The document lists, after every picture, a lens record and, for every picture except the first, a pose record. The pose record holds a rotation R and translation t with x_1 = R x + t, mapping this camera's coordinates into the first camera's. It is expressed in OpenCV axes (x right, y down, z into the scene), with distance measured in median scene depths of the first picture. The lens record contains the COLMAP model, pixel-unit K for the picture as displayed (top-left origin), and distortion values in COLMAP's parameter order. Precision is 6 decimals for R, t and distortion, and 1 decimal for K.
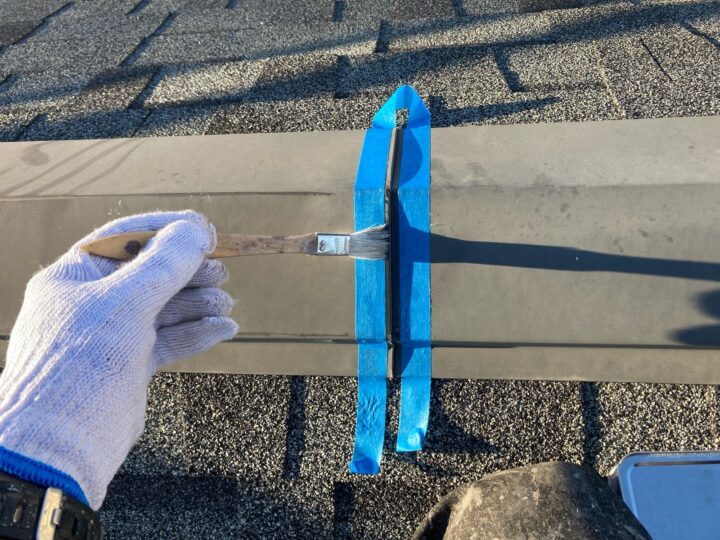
lens RADIAL K [[591.3, 0, 357.8], [0, 591.3, 270.2], [0, 0, 1]] dist [0.002471, -0.009283]
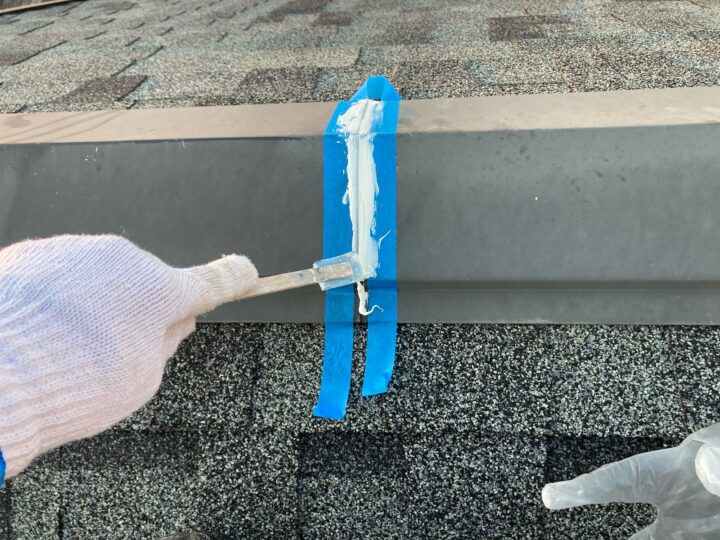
lens RADIAL K [[591.3, 0, 360.2], [0, 591.3, 272.8], [0, 0, 1]] dist [0.002471, -0.009283]
pose [[0.999558, 0.015391, 0.025421, 0.033766], [-0.012102, 0.992106, -0.124819, 0.224119], [-0.027141, 0.124457, 0.991854, -0.005428]]
